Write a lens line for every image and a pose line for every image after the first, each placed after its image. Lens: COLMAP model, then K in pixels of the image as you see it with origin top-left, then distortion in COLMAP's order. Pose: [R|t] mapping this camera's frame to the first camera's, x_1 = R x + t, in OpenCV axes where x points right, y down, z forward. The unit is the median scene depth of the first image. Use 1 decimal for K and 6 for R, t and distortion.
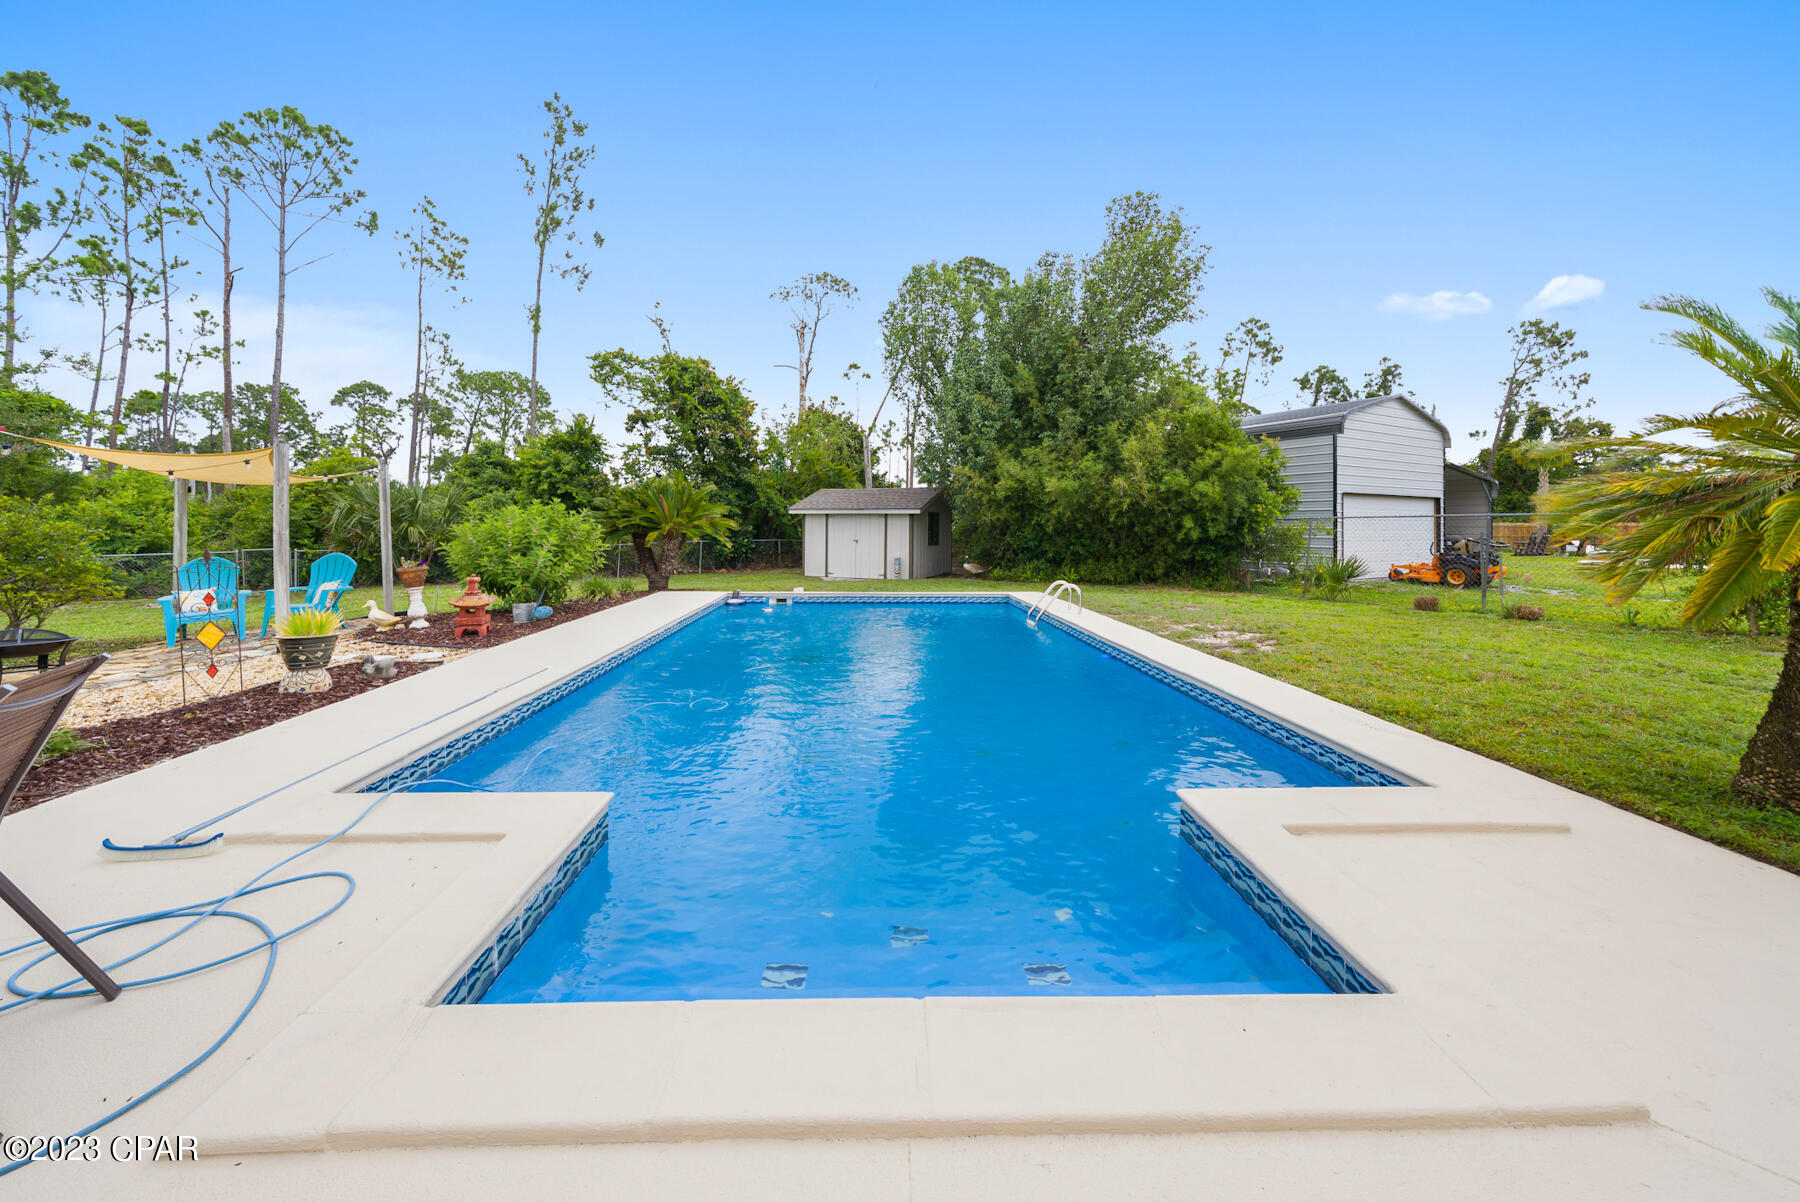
lens RADIAL K [[655.3, 0, 897.0], [0, 655.3, 495.3], [0, 0, 1]] dist [-0.002152, -0.000062]
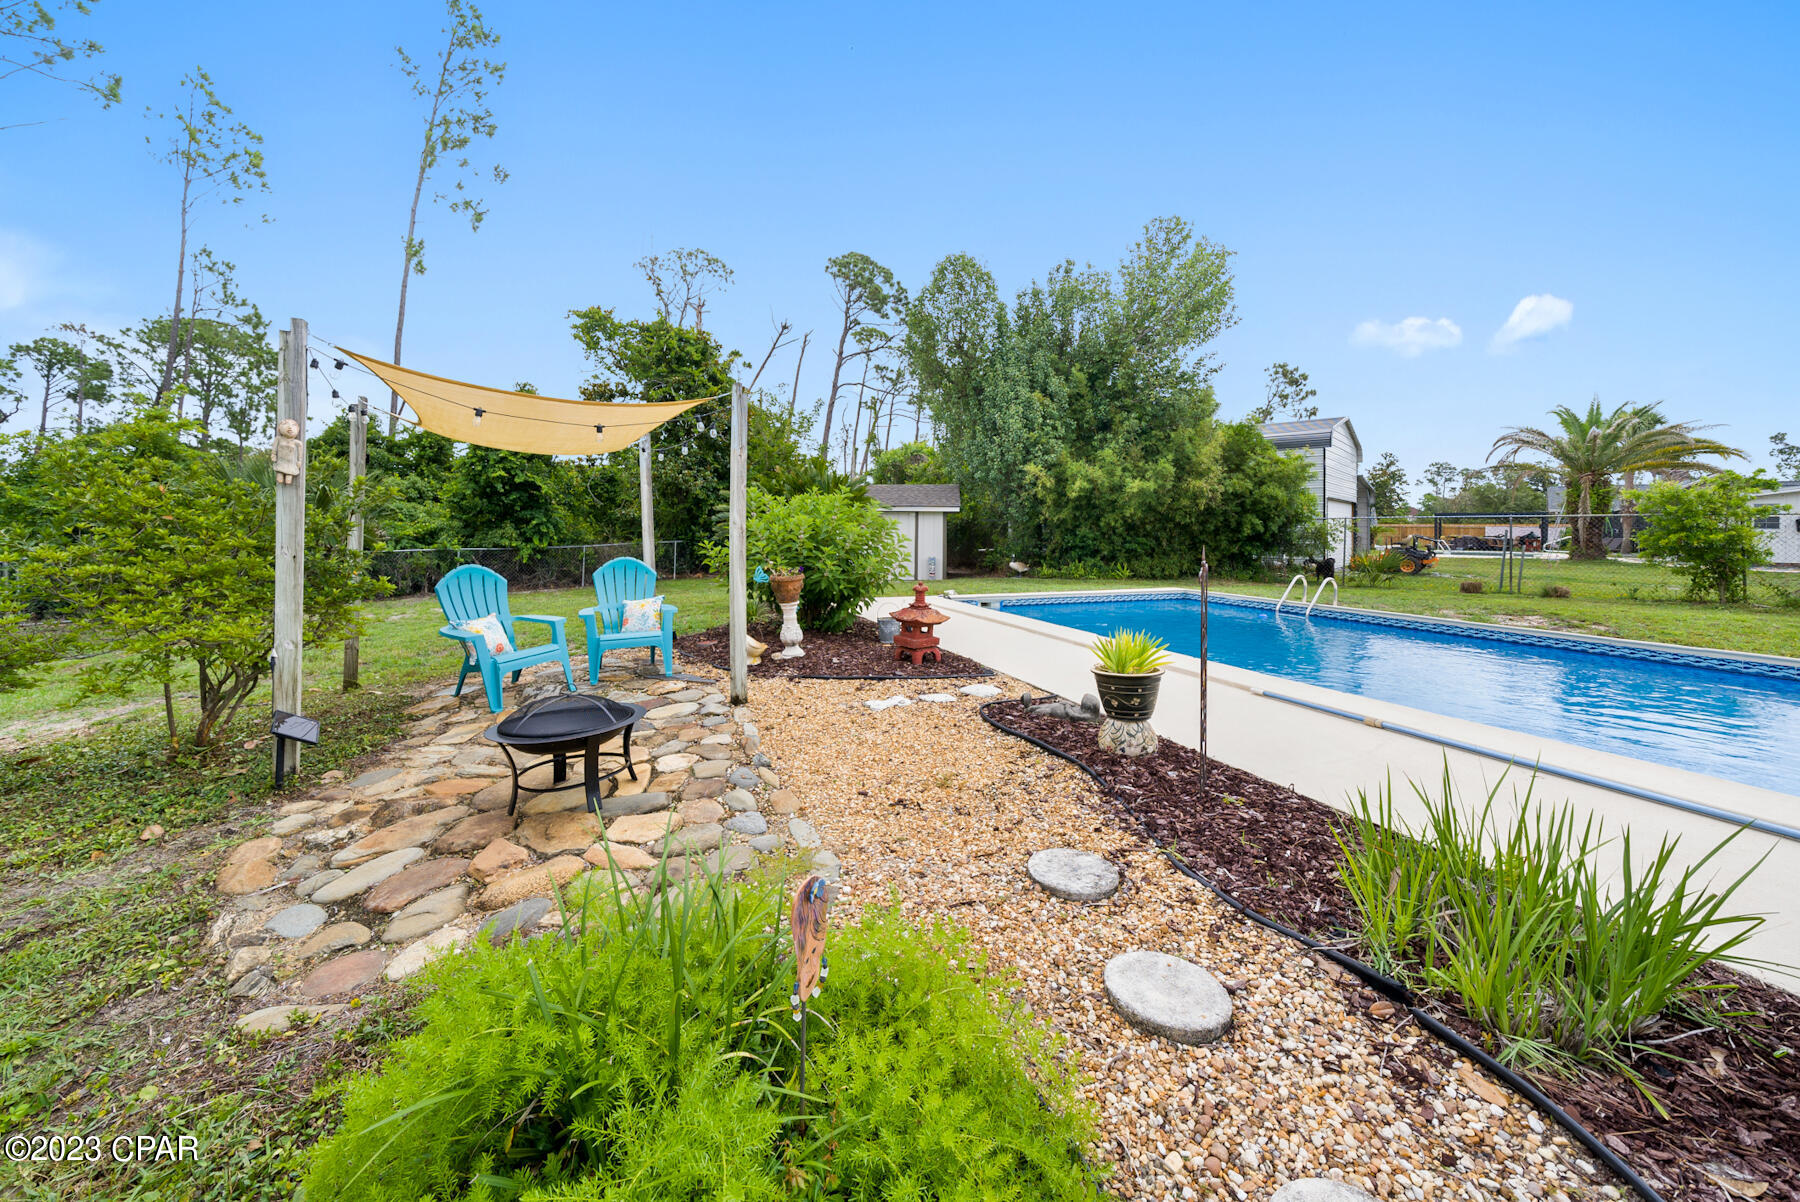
lens RADIAL K [[655.3, 0, 897.0], [0, 655.3, 495.3], [0, 0, 1]] dist [-0.002152, -0.000062]
pose [[0.946653, 0.016390, 0.321839, -0.290391], [-0.016496, 0.999861, -0.002397, 0.005801], [-0.321833, -0.003040, 0.946791, 0.085606]]
